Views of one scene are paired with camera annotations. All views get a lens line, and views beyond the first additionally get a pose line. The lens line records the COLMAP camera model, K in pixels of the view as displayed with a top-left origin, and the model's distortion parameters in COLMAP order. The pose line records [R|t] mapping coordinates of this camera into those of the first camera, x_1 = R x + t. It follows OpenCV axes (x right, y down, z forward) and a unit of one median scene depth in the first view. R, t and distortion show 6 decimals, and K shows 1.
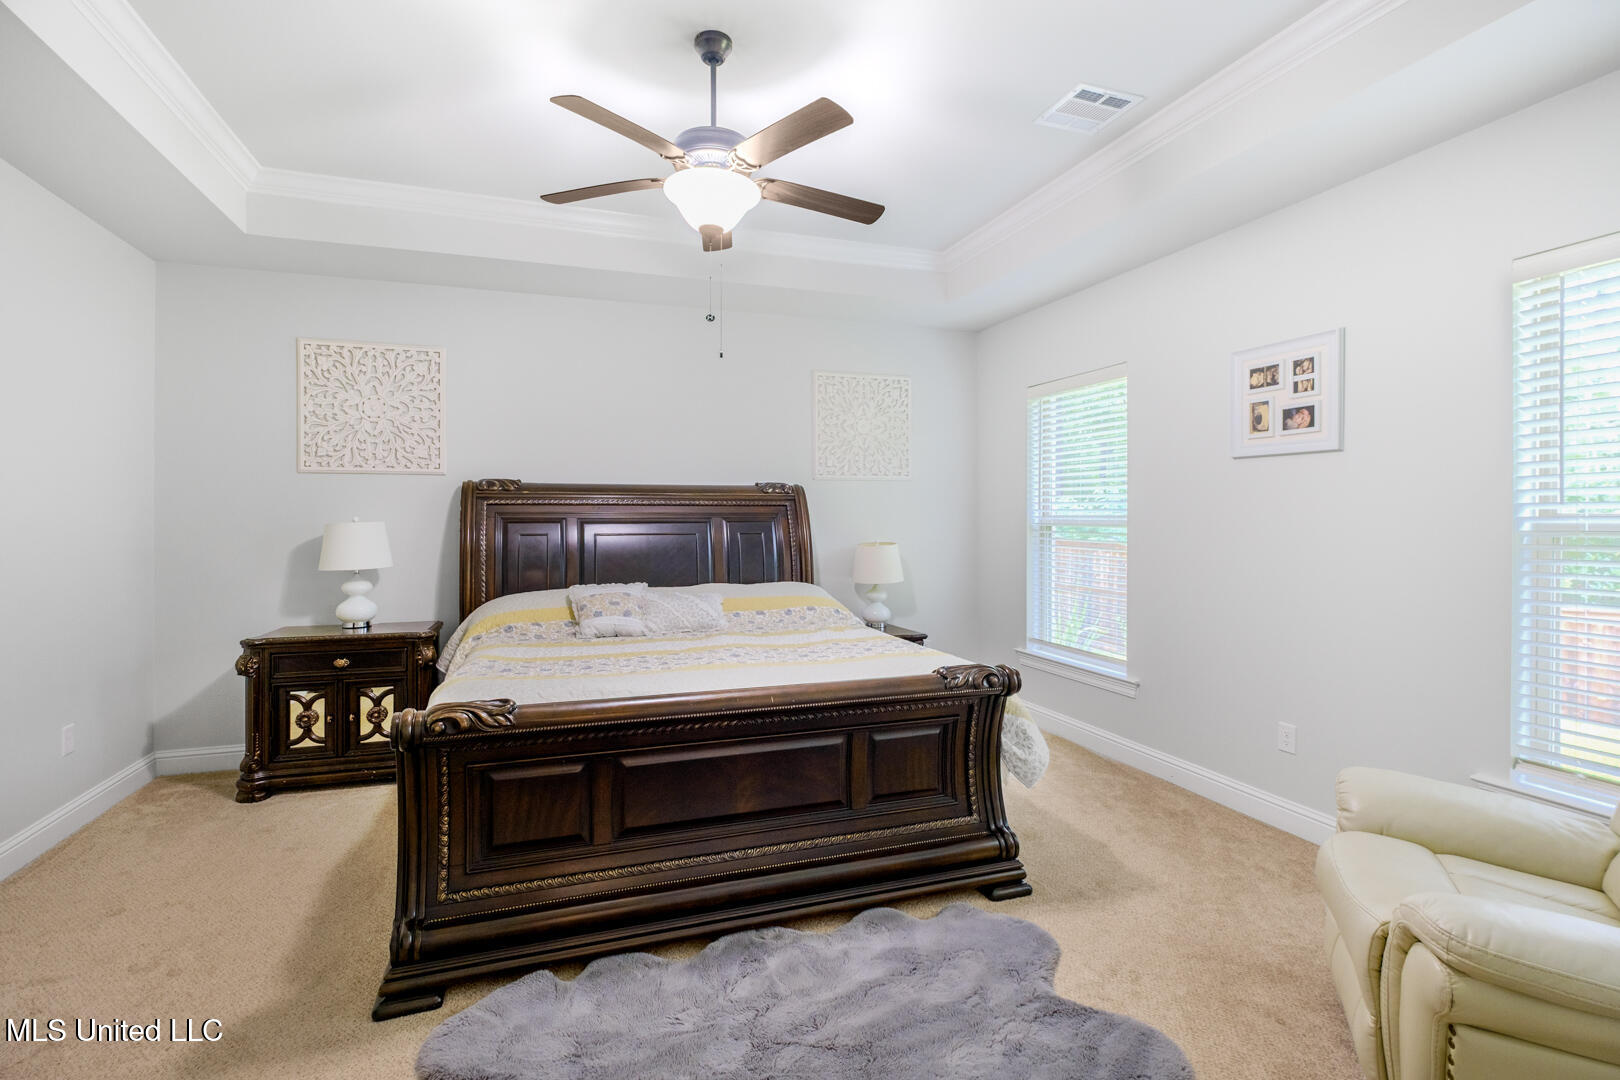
lens RADIAL K [[742.7, 0, 809.5], [0, 742.7, 527.4], [0, 0, 1]] dist [-0.000929, -0.000533]
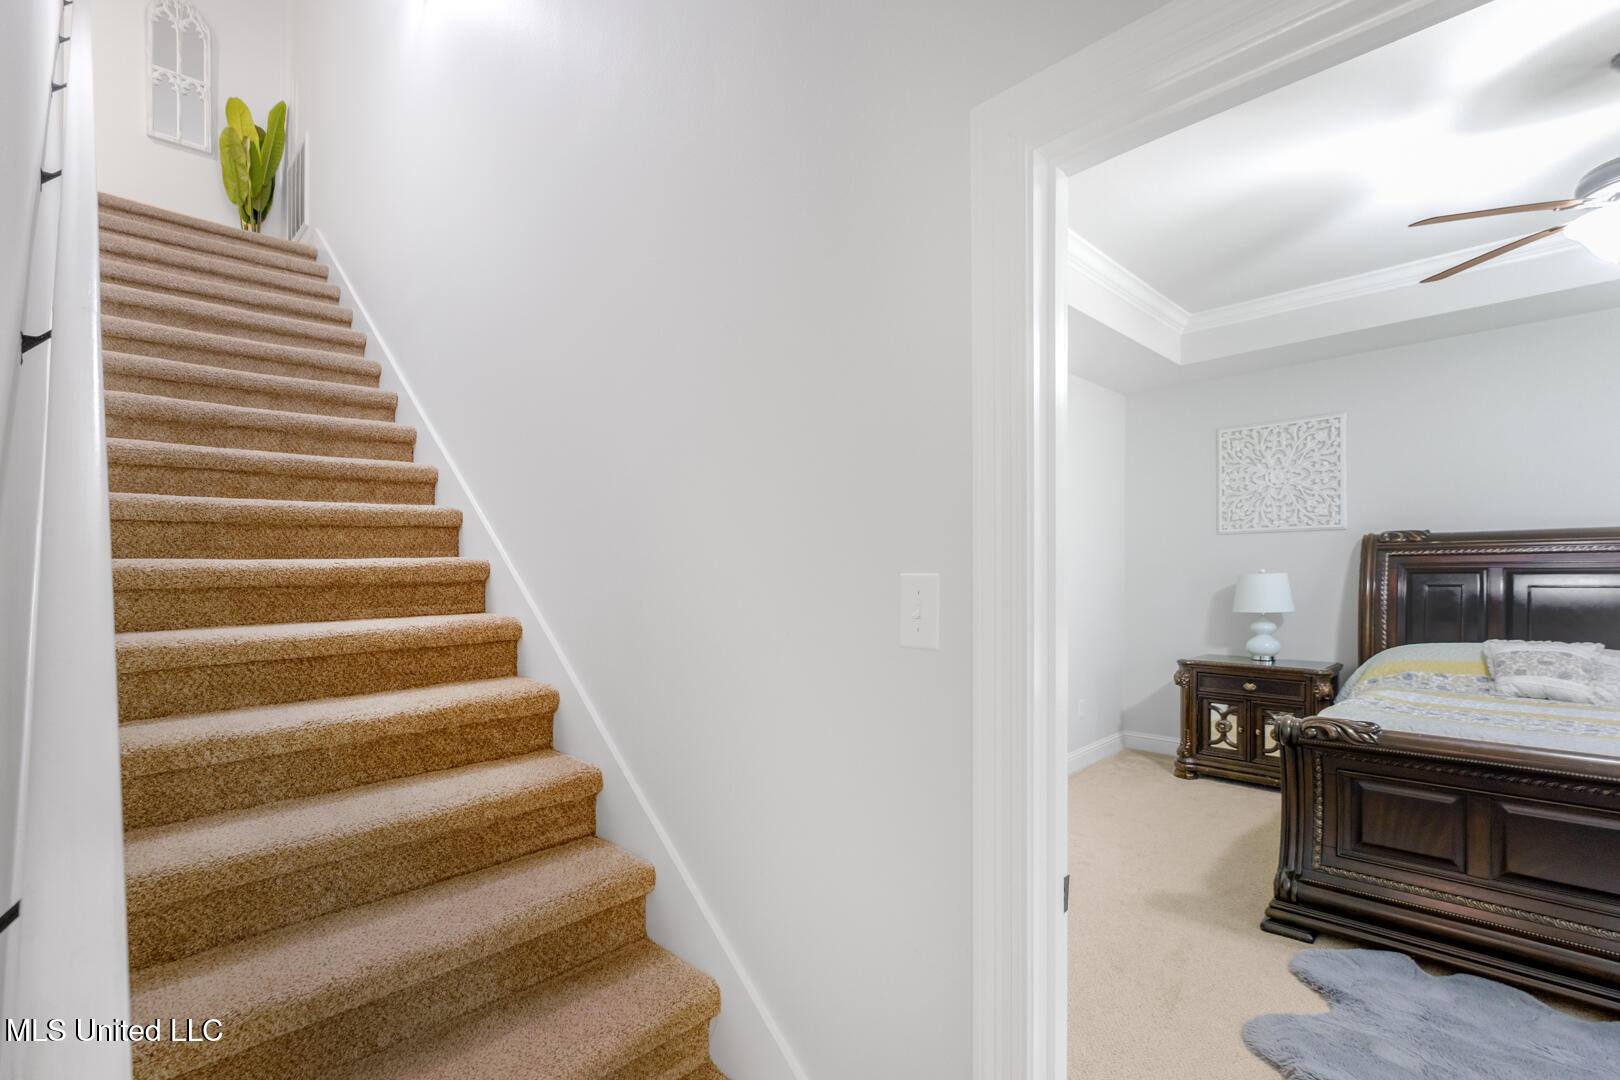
lens RADIAL K [[760.1, 0, 784.6], [0, 760.1, 577.2], [0, 0, 1]] dist [-0.001873, -0.000377]
pose [[0.426581, 0.004930, -0.904436, 0.189325], [0.002616, 0.999974, 0.006685, -0.011698], [0.904445, -0.005217, 0.426557, -0.250164]]
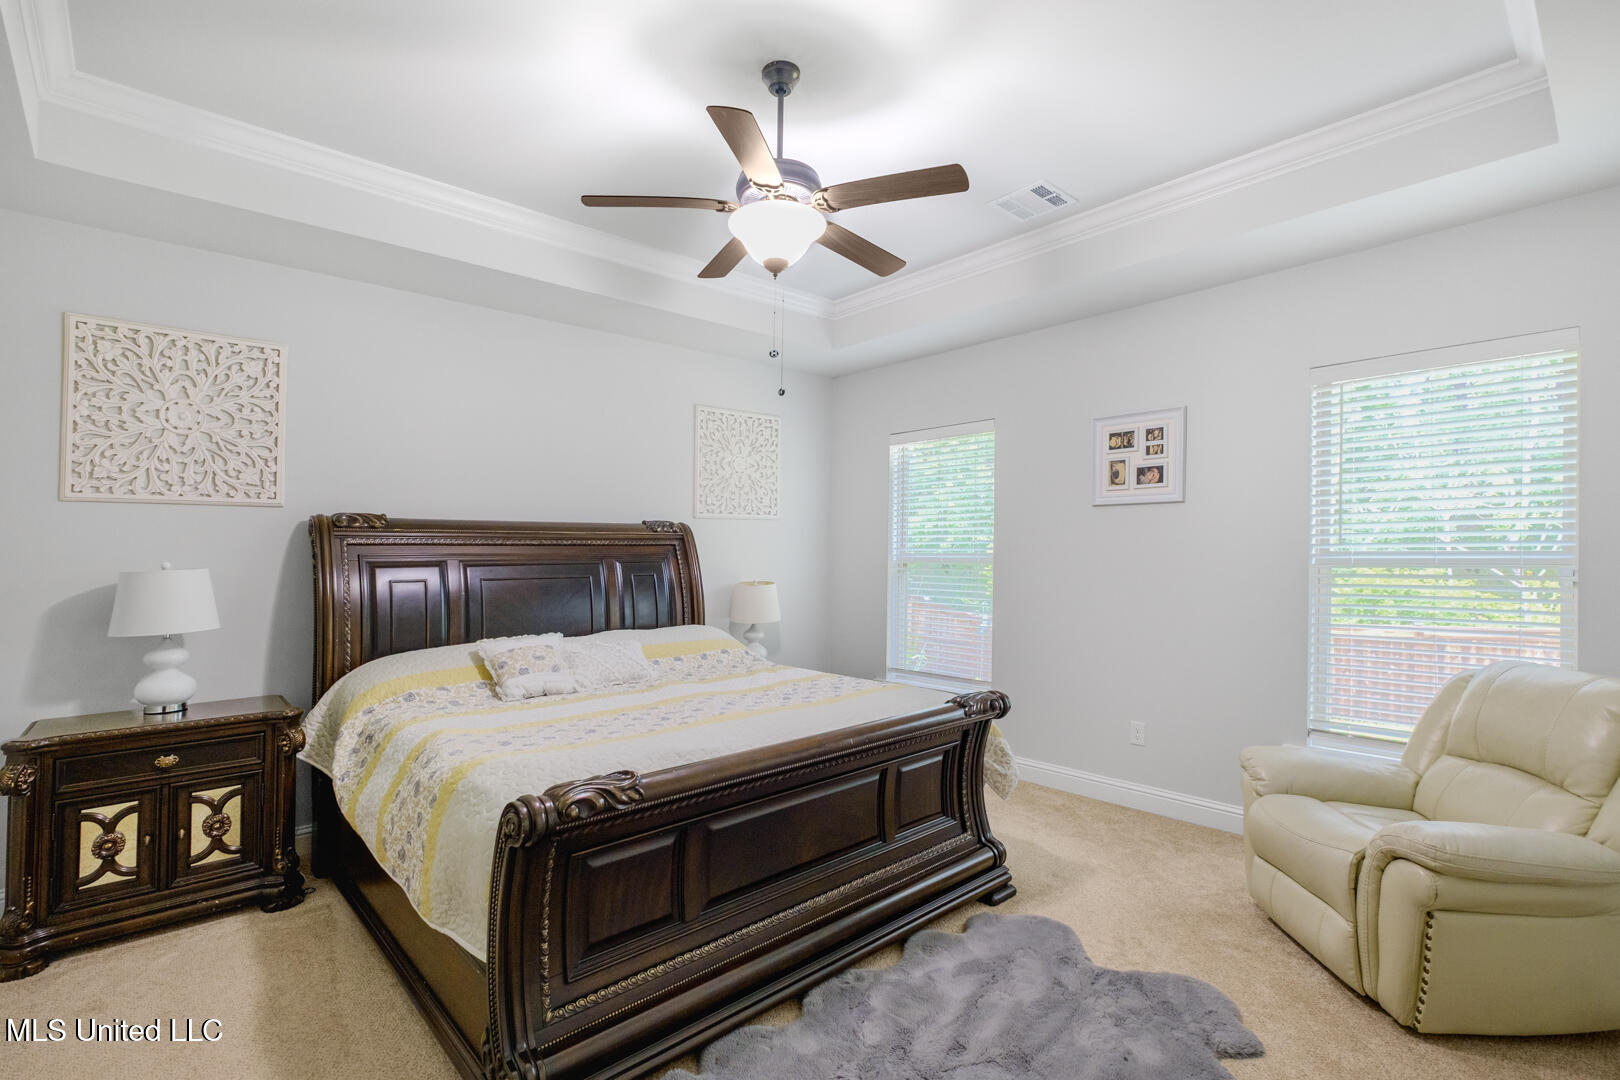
lens RADIAL K [[758.7, 0, 813.1], [0, 758.7, 555.3], [0, 0, 1]] dist [-0.001416, -0.000501]
pose [[0.917199, -0.007116, 0.398367, -0.341891], [0.011704, 0.999890, -0.009086, -0.006999], [-0.398258, 0.012996, 0.917181, 0.053977]]
